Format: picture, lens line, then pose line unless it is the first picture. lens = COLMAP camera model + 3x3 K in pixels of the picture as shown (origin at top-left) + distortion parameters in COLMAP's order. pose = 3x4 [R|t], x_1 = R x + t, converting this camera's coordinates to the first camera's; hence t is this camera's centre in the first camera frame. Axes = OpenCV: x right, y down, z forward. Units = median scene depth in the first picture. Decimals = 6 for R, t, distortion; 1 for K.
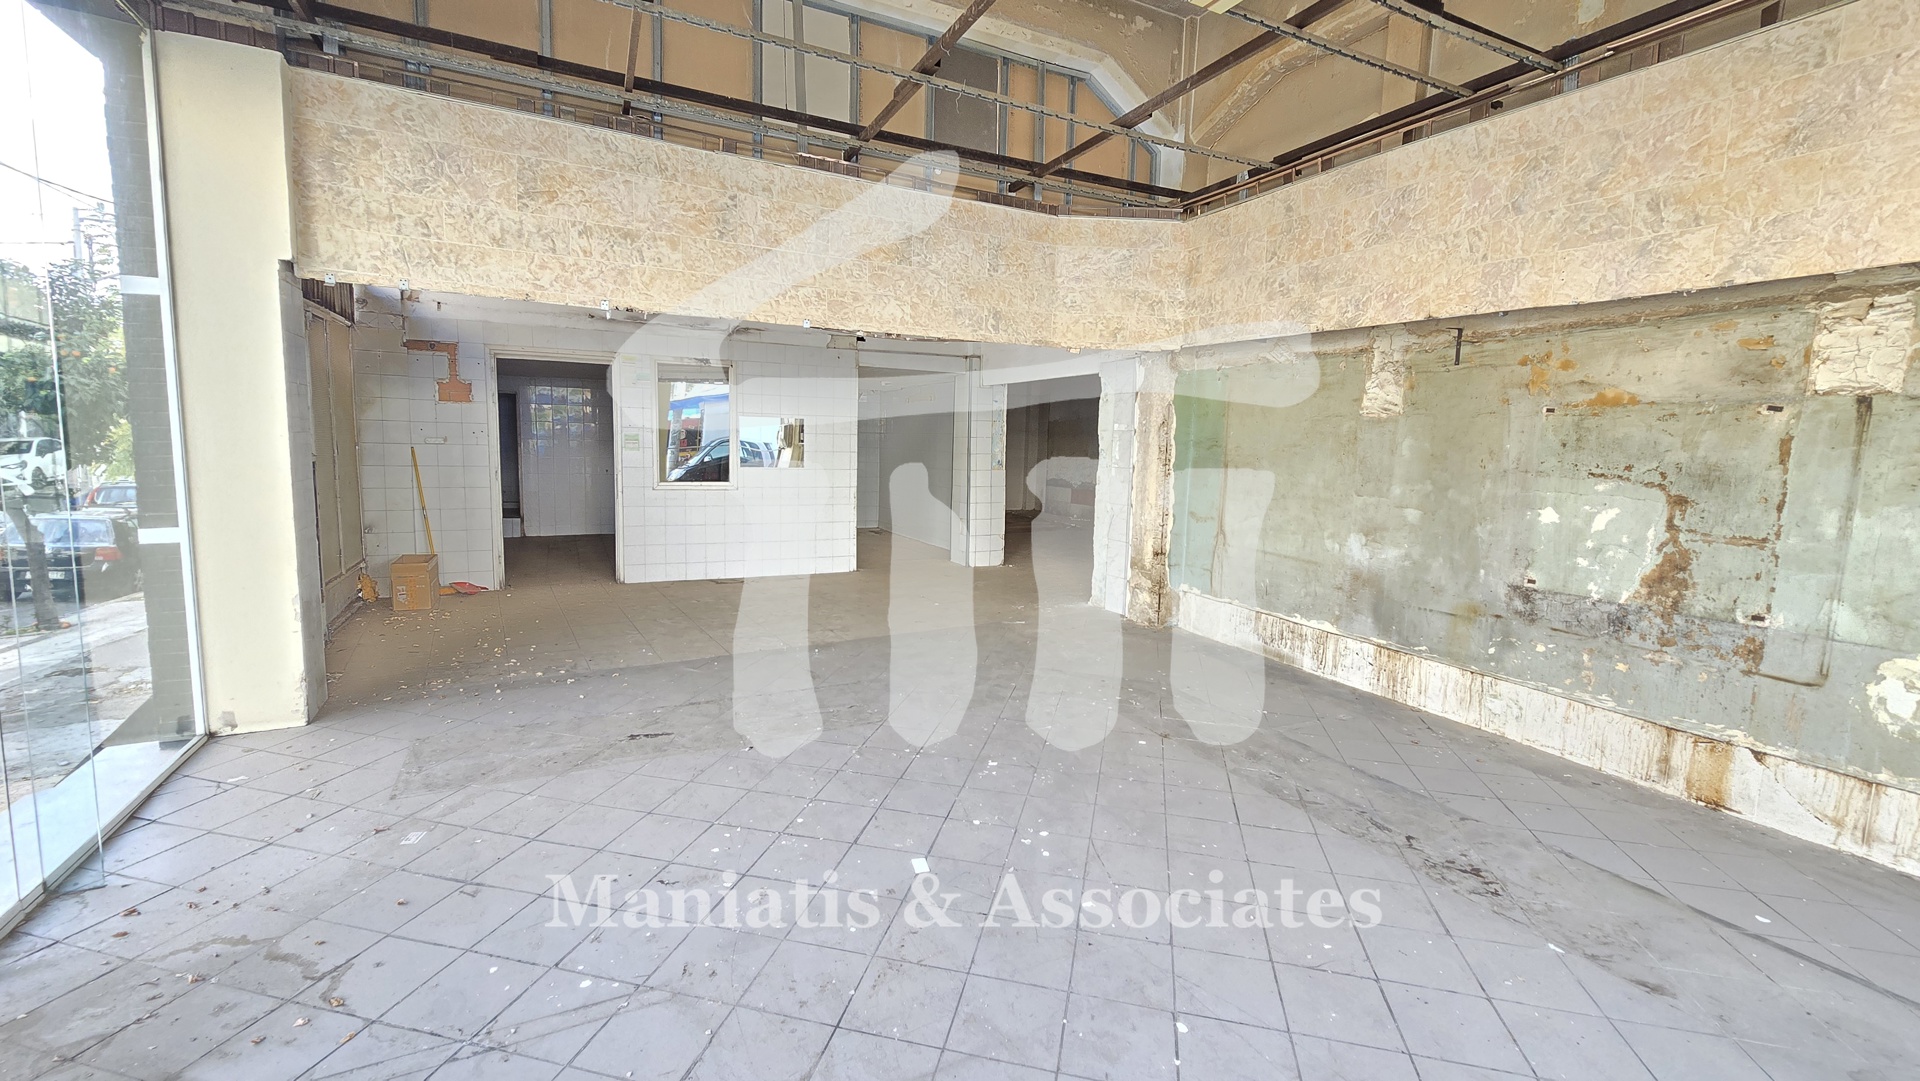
lens RADIAL K [[785.2, 0, 960.0], [0, 785.2, 540.5], [0, 0, 1]] dist [0.014820, 0.000180]
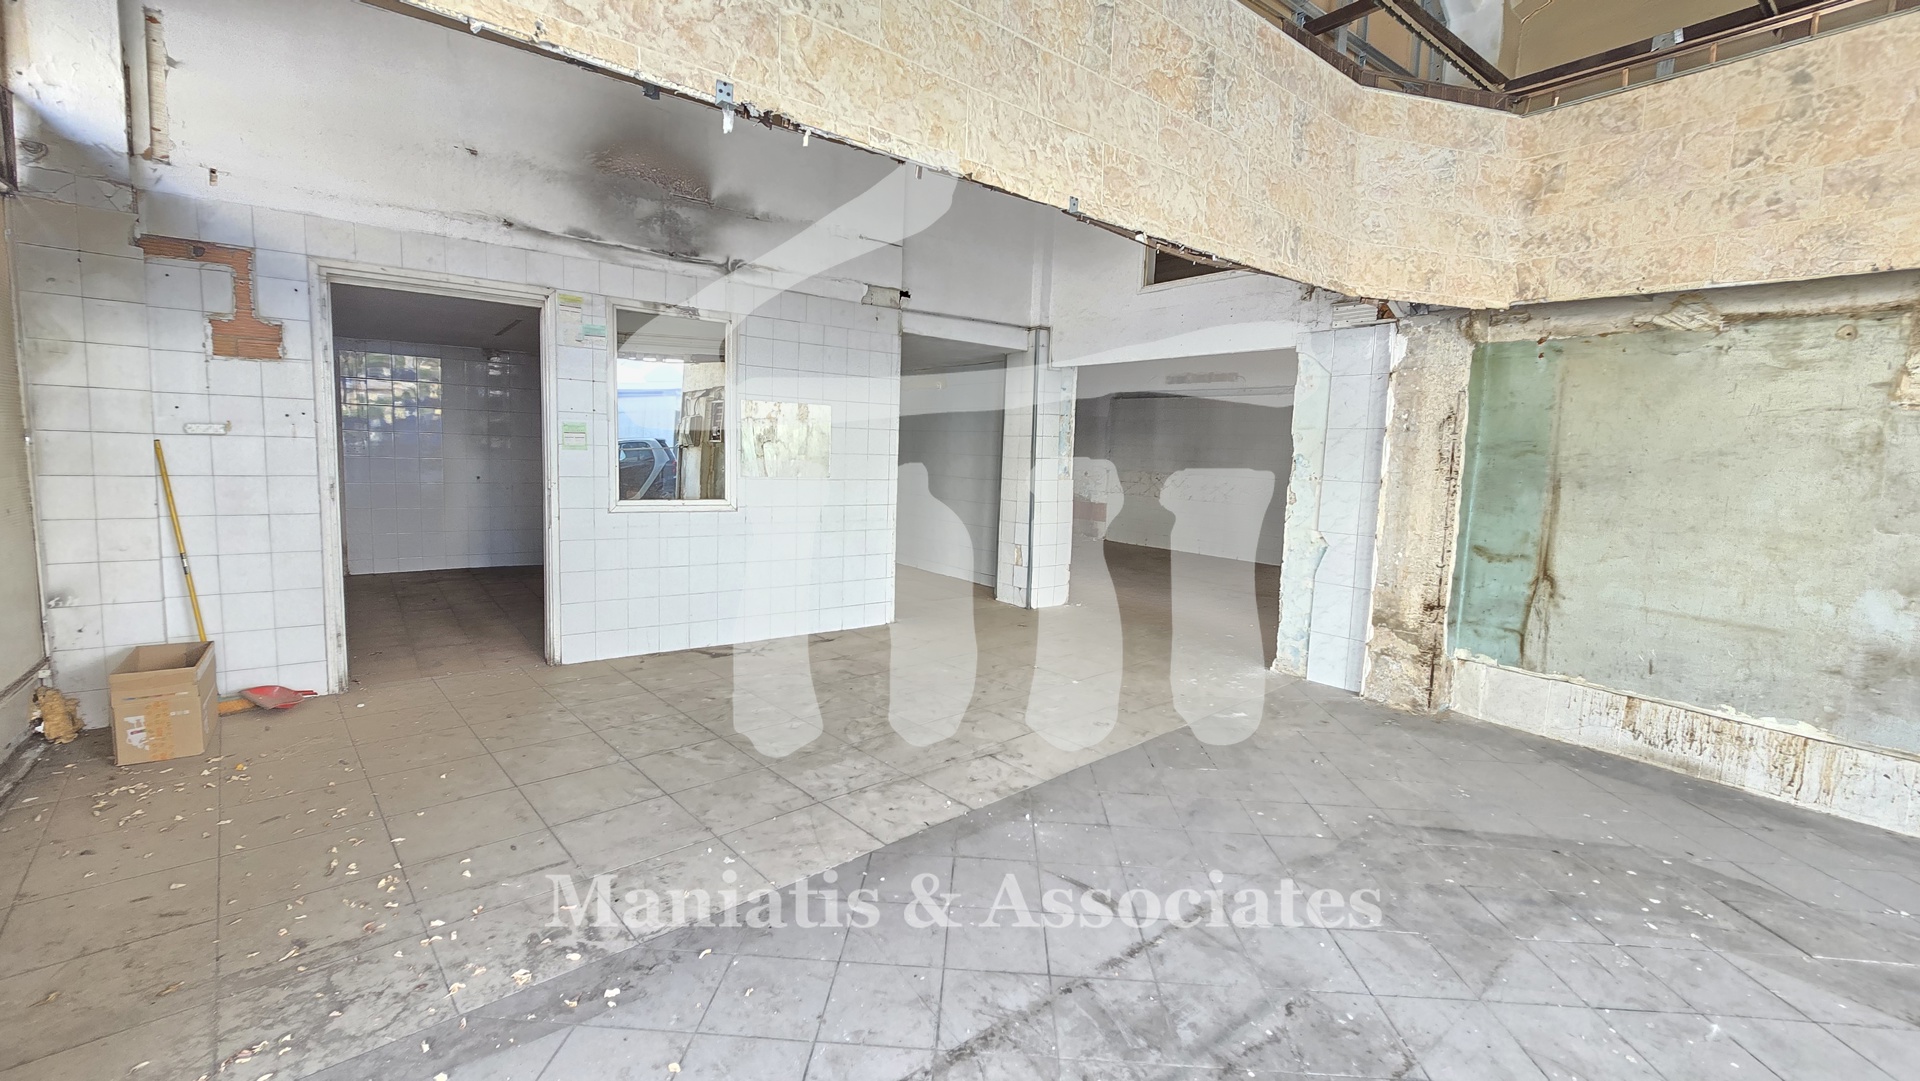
lens RADIAL K [[779.6, 0, 960.0], [0, 779.6, 540.5], [0, 0, 1]] dist [0.002765, 0.000441]
pose [[0.979975, -0.012878, 0.198702, -0.293925], [0.013124, 0.999914, 0.000081, -0.047879], [-0.198686, 0.002528, 0.980060, 0.413547]]
